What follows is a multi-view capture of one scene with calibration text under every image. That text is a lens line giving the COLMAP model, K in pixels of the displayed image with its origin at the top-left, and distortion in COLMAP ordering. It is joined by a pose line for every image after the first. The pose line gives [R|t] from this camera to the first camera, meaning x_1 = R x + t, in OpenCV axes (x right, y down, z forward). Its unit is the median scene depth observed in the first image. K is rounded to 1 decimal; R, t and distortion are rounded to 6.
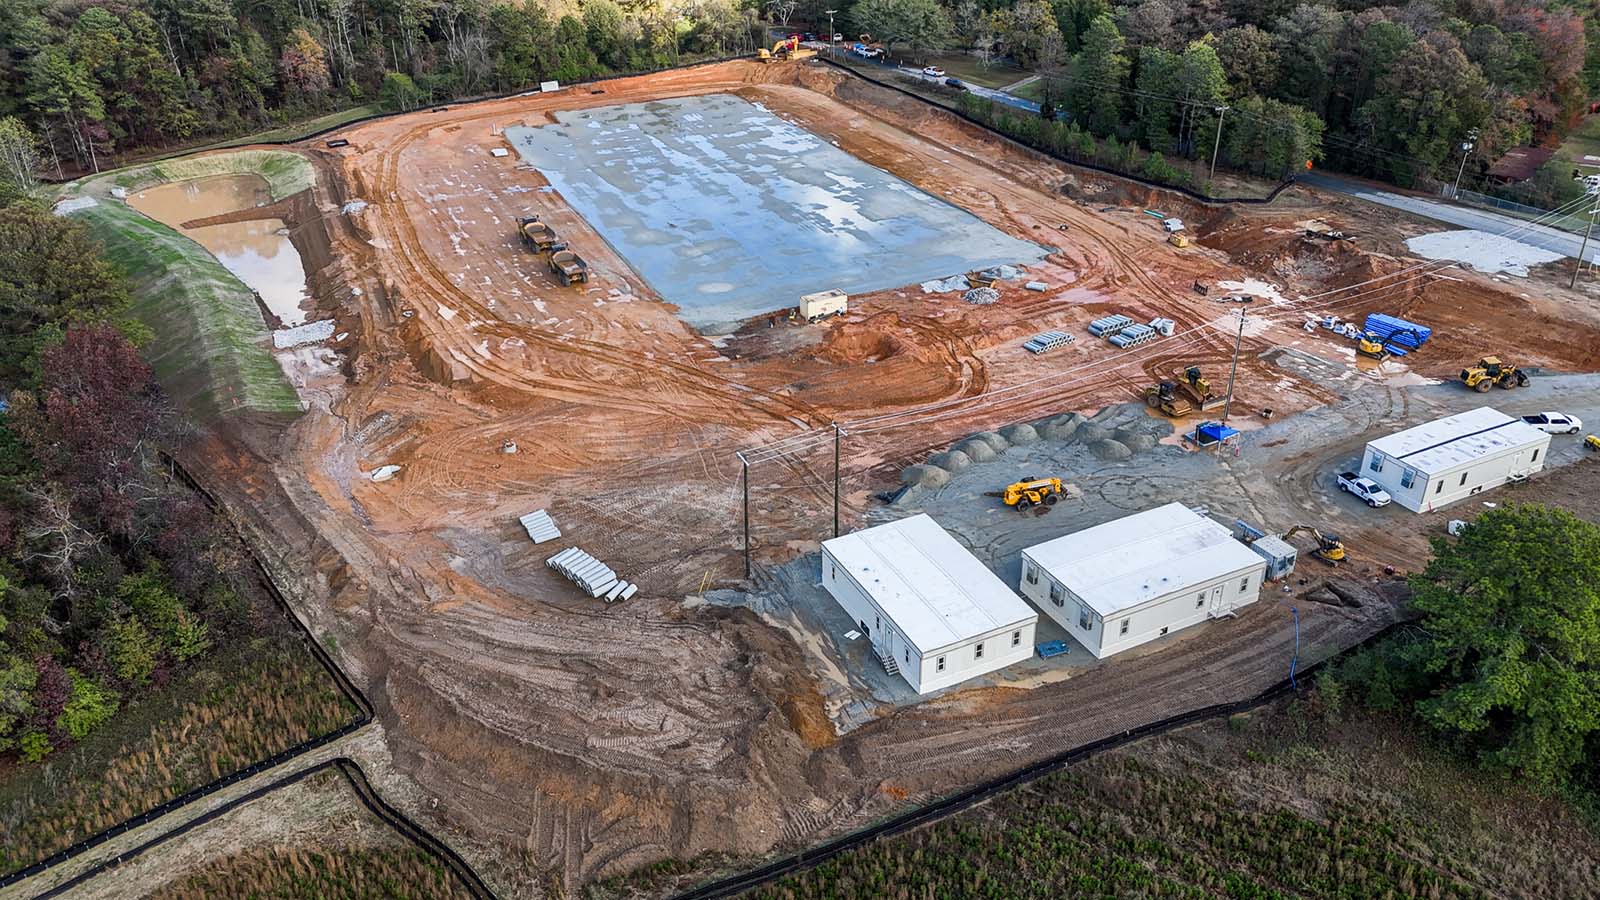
lens RADIAL K [[1155.7, 0, 801.2], [0, 1155.7, 453.0], [0, 0, 1]] dist [0.065099, -0.054679]
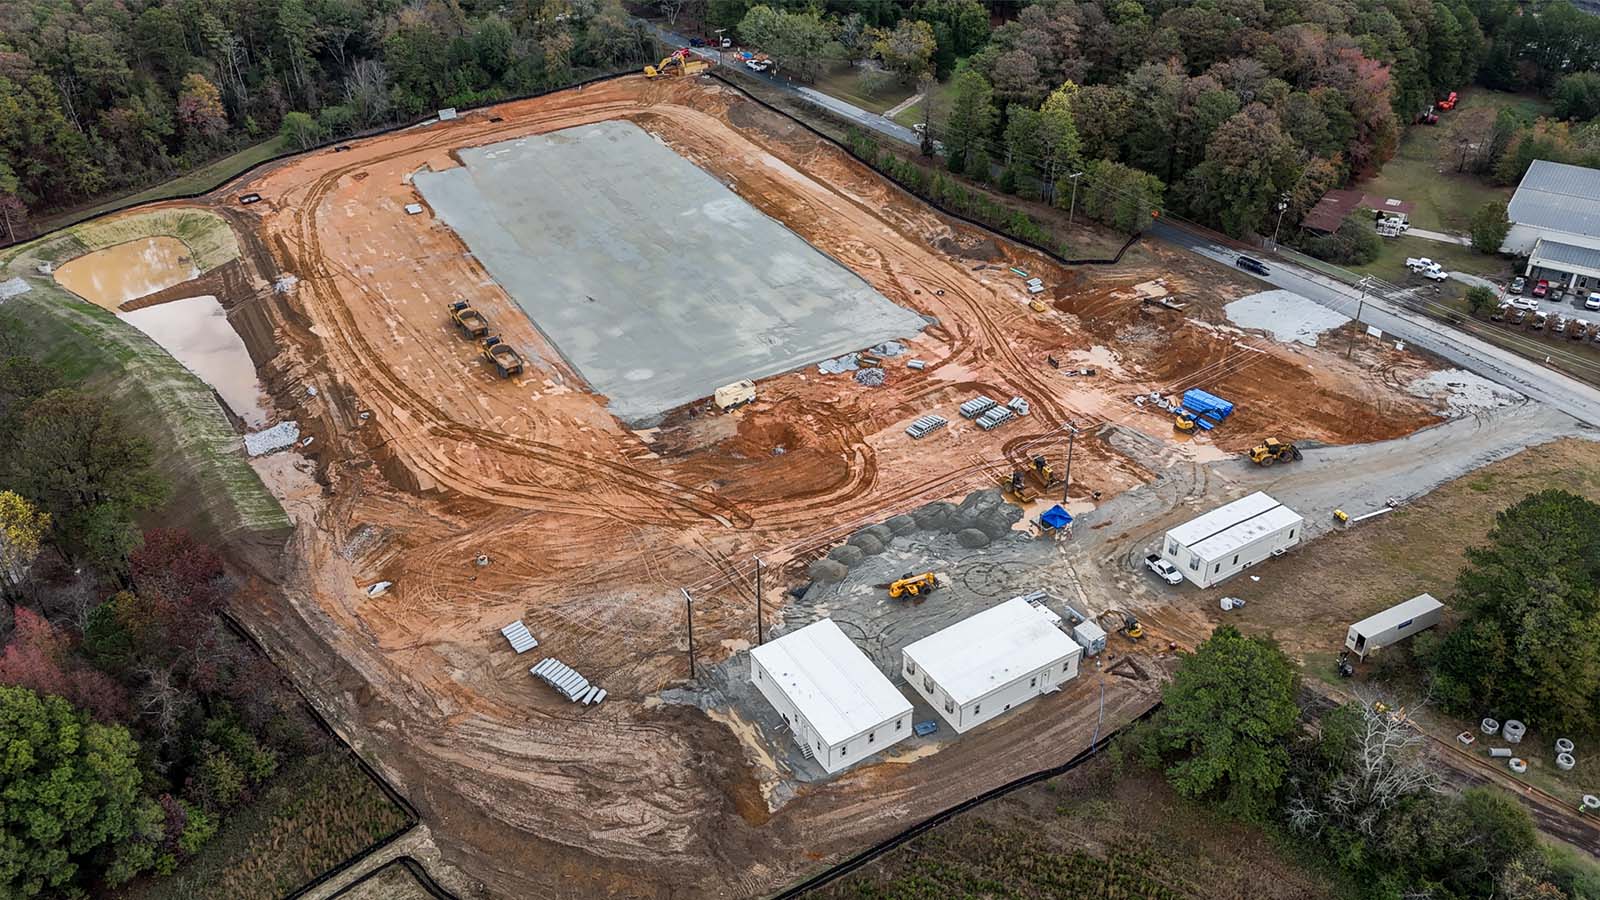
lens RADIAL K [[1226.7, 0, 797.8], [0, 1226.7, 456.0], [0, 0, 1]] dist [0.063114, -0.049714]
pose [[0.995892, -0.050532, 0.075136, -0.016873], [0.045144, 0.996399, 0.071765, -0.190411], [-0.078492, -0.068078, 0.994588, -0.288093]]
